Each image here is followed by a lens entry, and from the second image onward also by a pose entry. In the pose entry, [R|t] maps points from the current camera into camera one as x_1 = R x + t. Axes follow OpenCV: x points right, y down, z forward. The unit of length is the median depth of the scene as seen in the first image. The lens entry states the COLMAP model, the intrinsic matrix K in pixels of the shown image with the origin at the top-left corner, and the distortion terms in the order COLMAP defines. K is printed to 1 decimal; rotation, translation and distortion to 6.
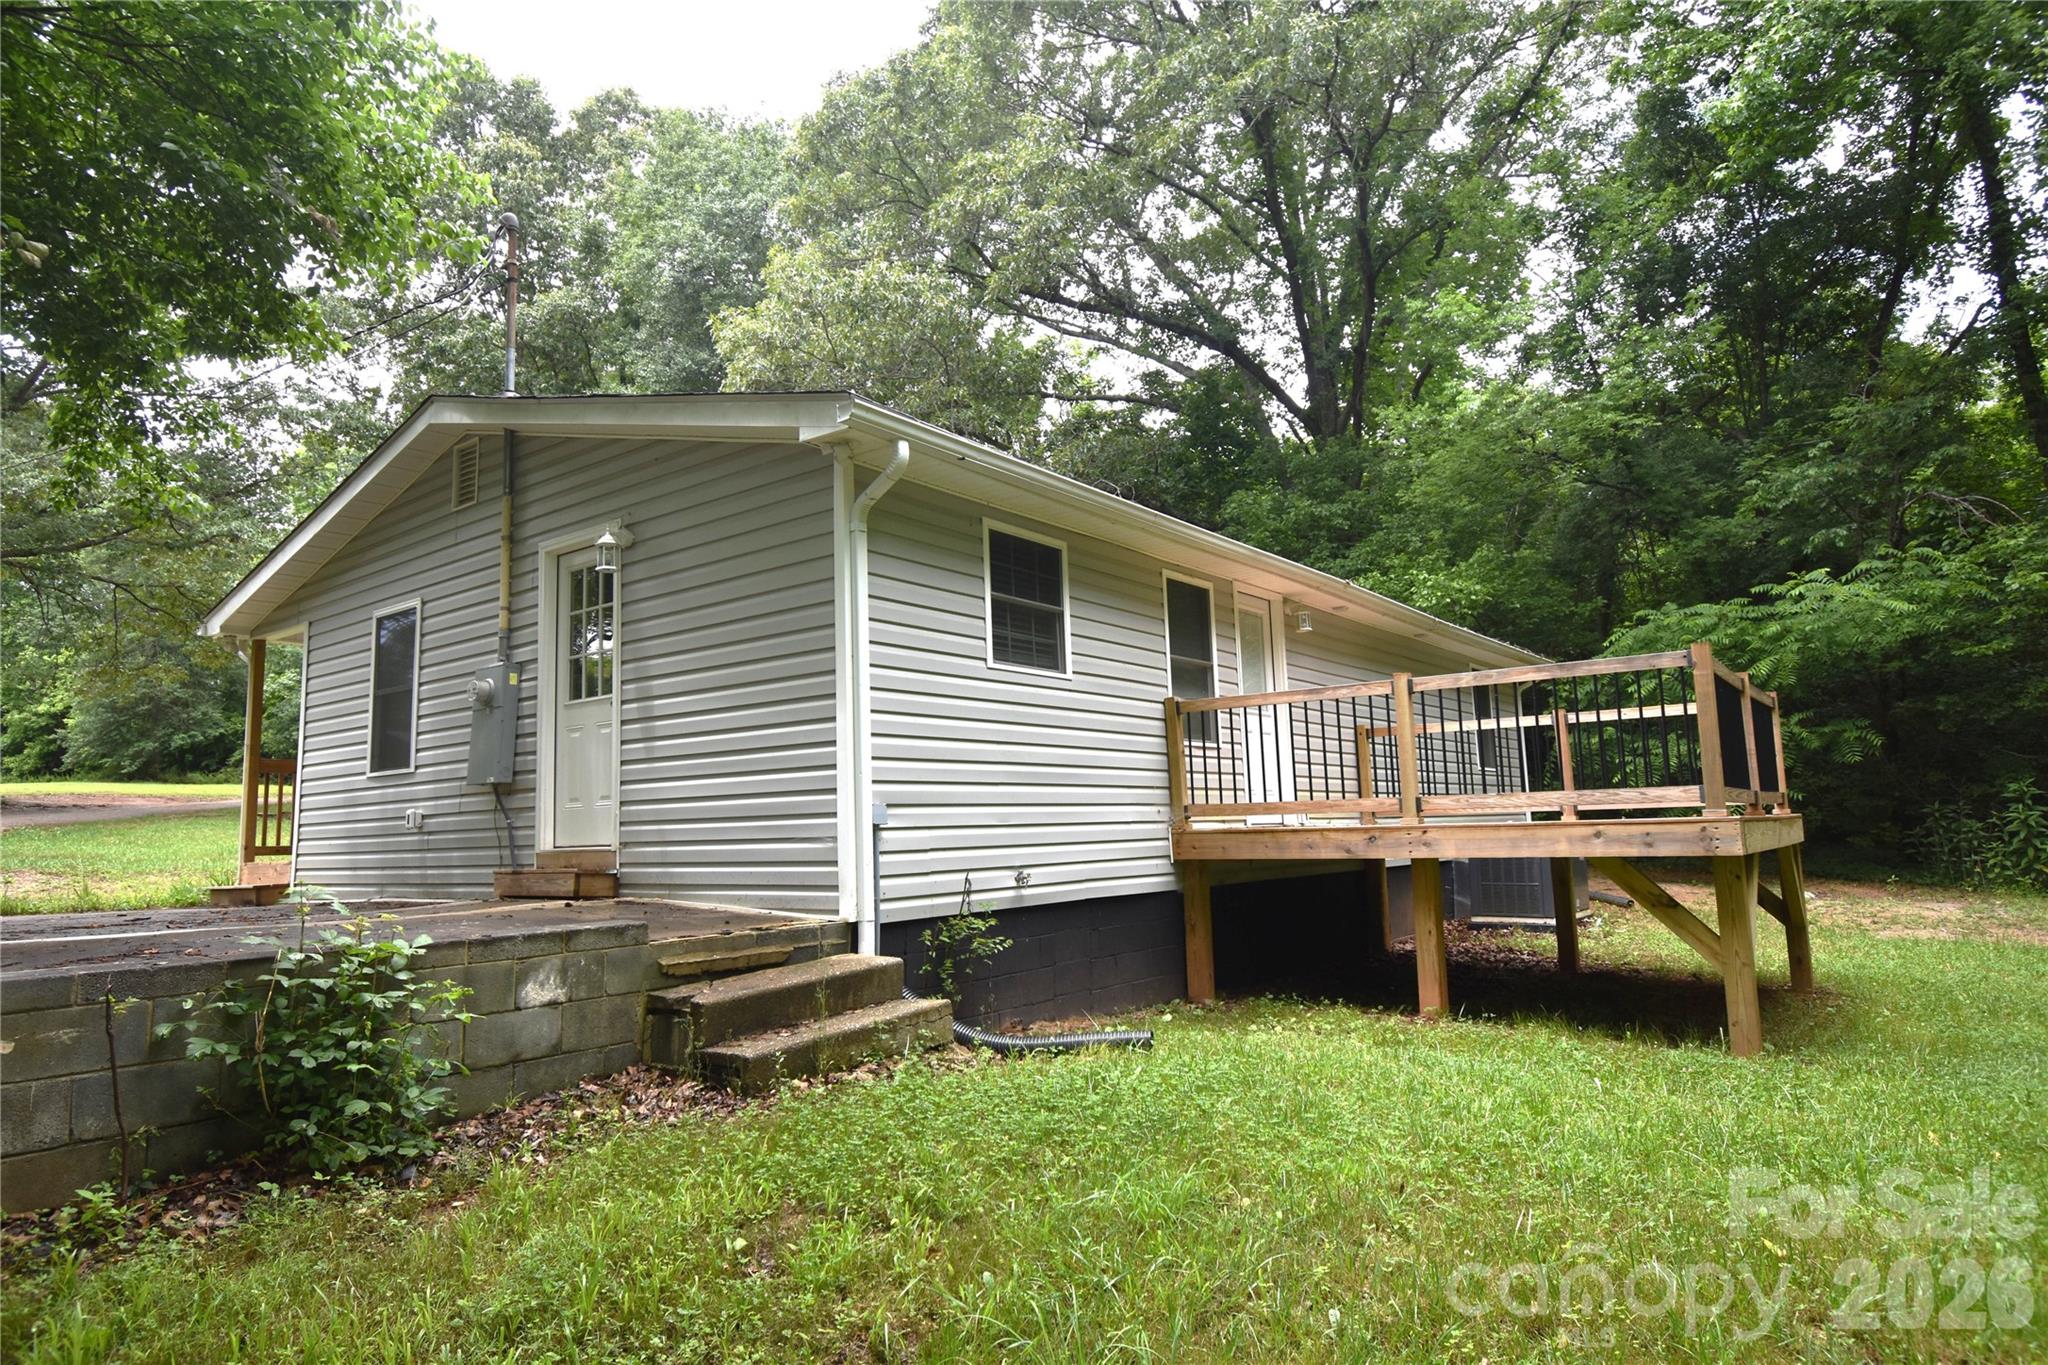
lens RADIAL K [[1213.7, 0, 1024.0], [0, 1213.7, 682.5], [0, 0, 1]] dist [0.000424, 0.000321]
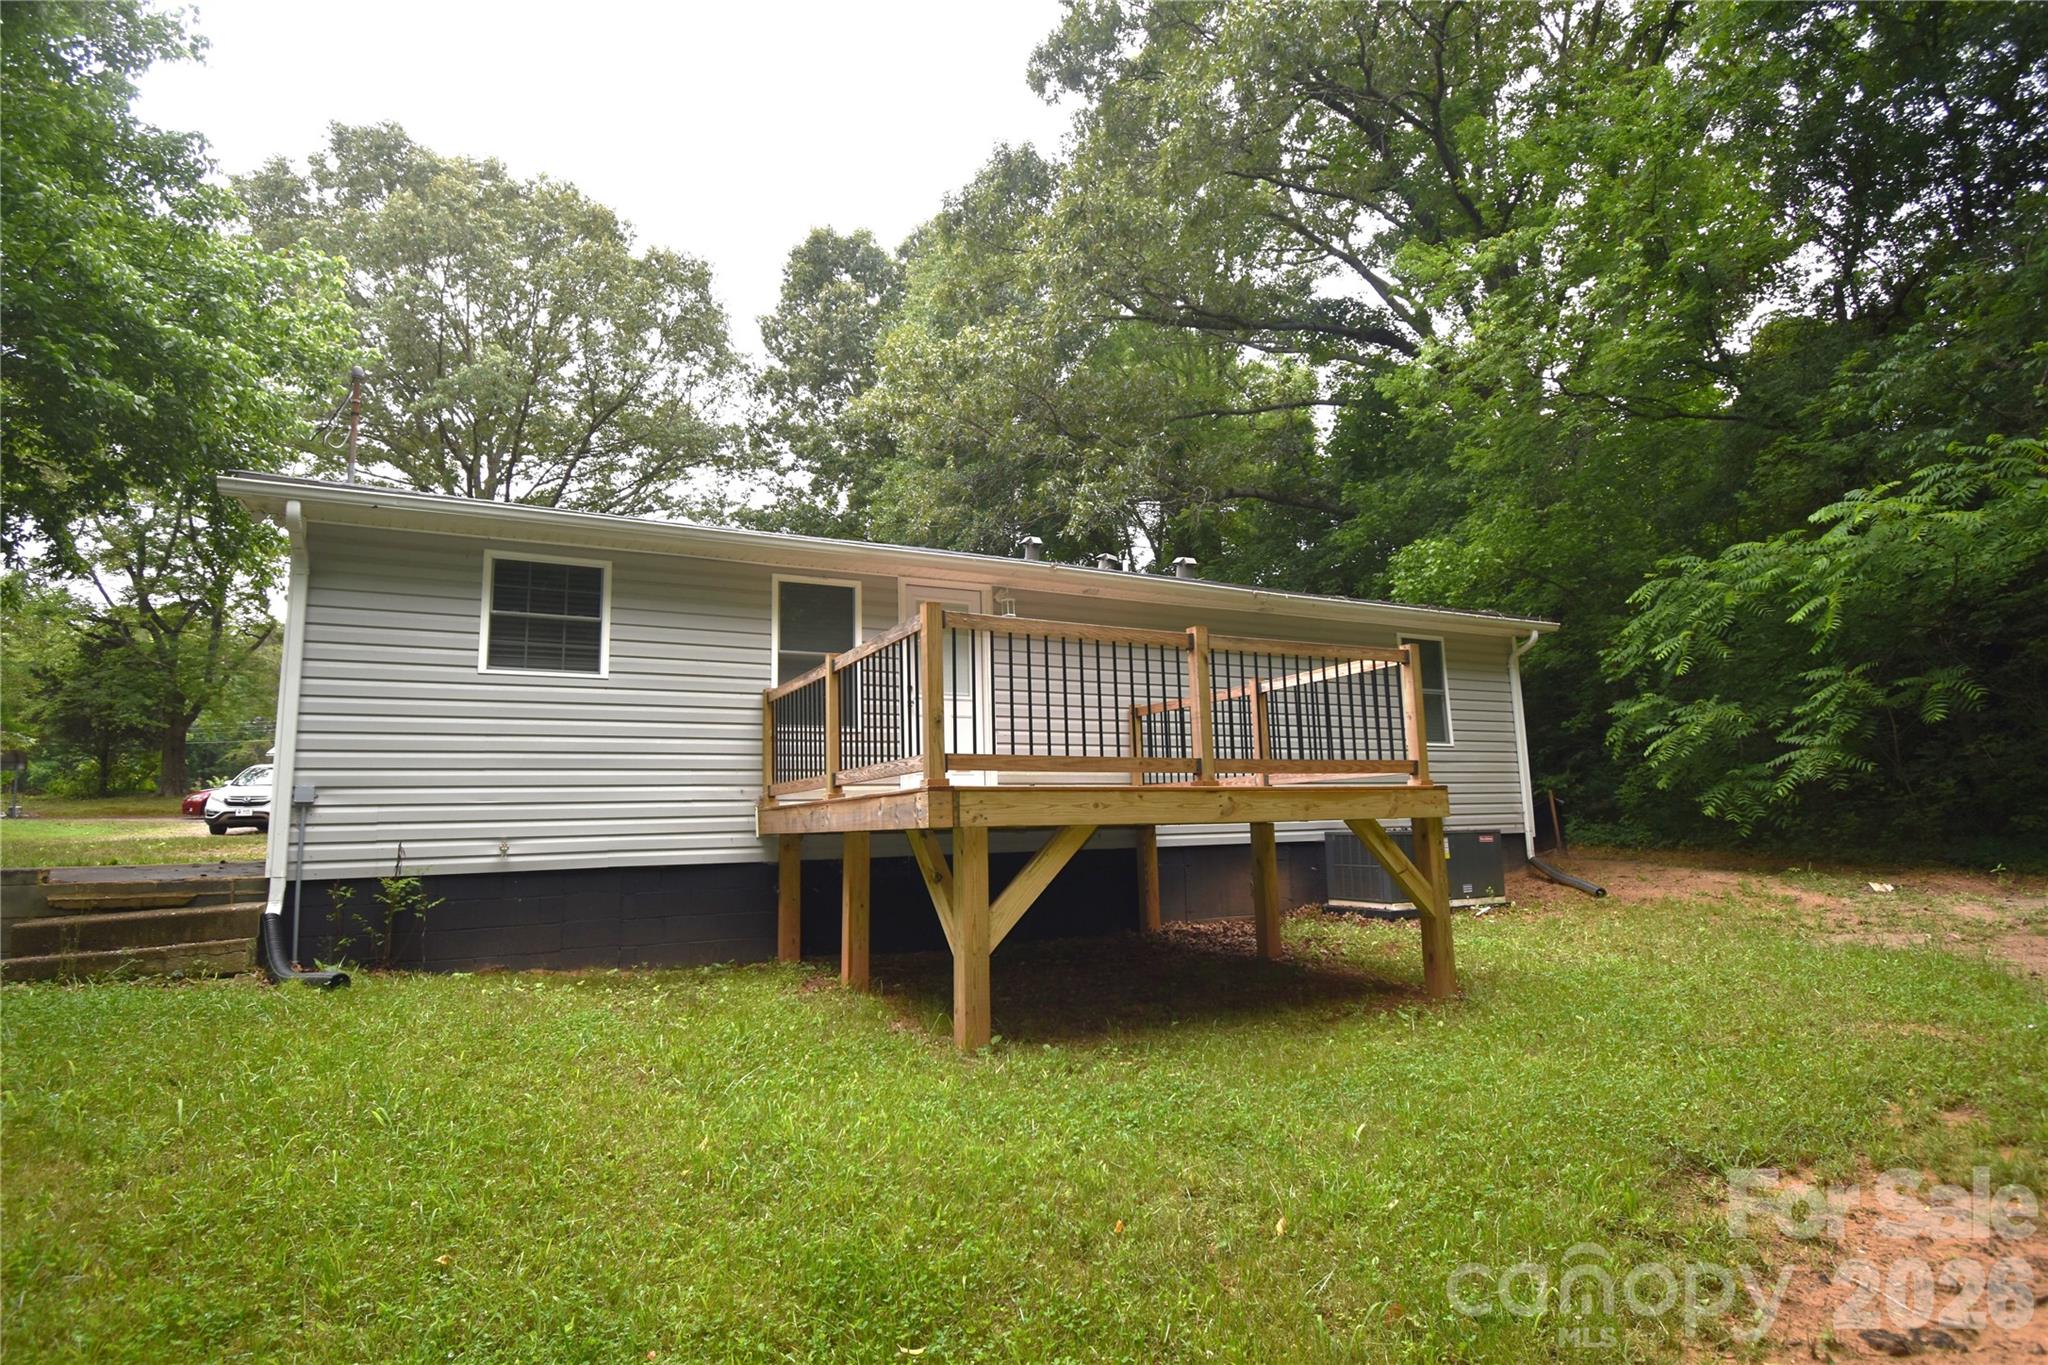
lens RADIAL K [[1053.3, 0, 1024.0], [0, 1053.3, 682.5], [0, 0, 1]] dist [0.003621, 0.000319]
pose [[0.911836, -0.056058, -0.406708, 0.797155], [0.053424, 0.998413, -0.017840, 0.039532], [0.407063, -0.005461, 0.913384, 0.235026]]
